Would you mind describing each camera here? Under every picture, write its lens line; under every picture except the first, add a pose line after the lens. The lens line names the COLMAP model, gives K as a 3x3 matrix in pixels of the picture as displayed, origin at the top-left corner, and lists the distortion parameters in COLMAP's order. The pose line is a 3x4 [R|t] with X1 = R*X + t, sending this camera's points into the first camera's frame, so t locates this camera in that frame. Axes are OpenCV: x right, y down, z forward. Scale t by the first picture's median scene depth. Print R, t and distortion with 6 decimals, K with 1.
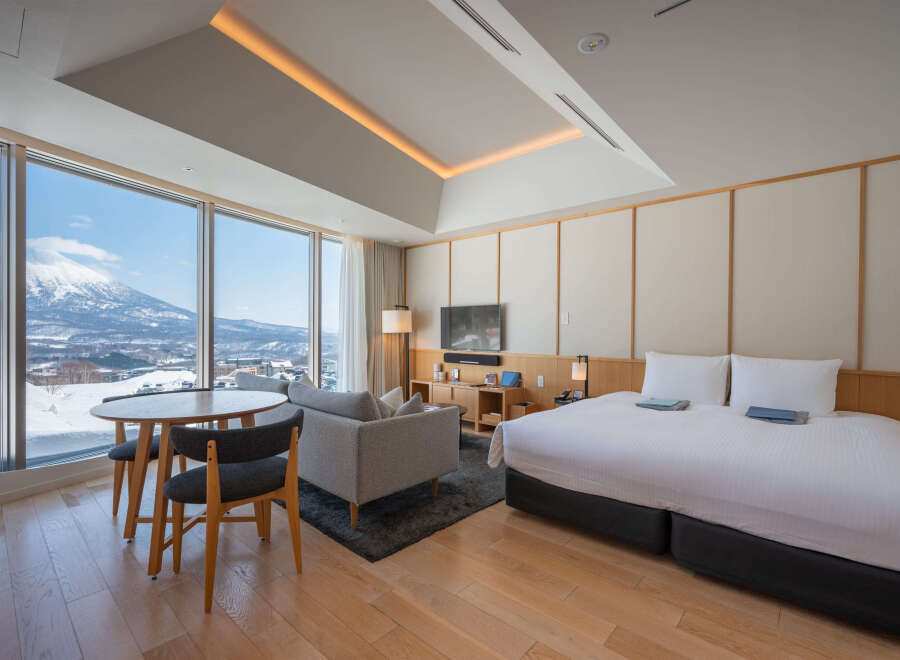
lens RADIAL K [[416.9, 0, 458.8], [0, 416.9, 336.1], [0, 0, 1]] dist [0.001918, -0.000502]
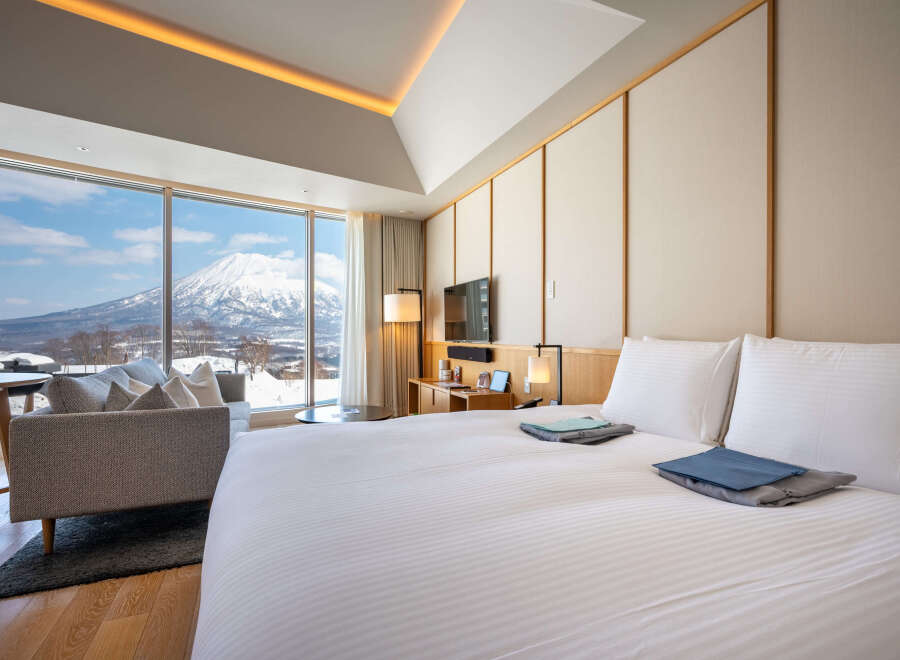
lens RADIAL K [[454.9, 0, 456.0], [0, 454.9, 332.7], [0, 0, 1]] dist [-0.004363, 0.001188]
pose [[0.904528, -0.007943, -0.426340, 0.343377], [0.002178, 0.999900, -0.014007, 0.027809], [0.426408, 0.011741, 0.904455, 0.235520]]
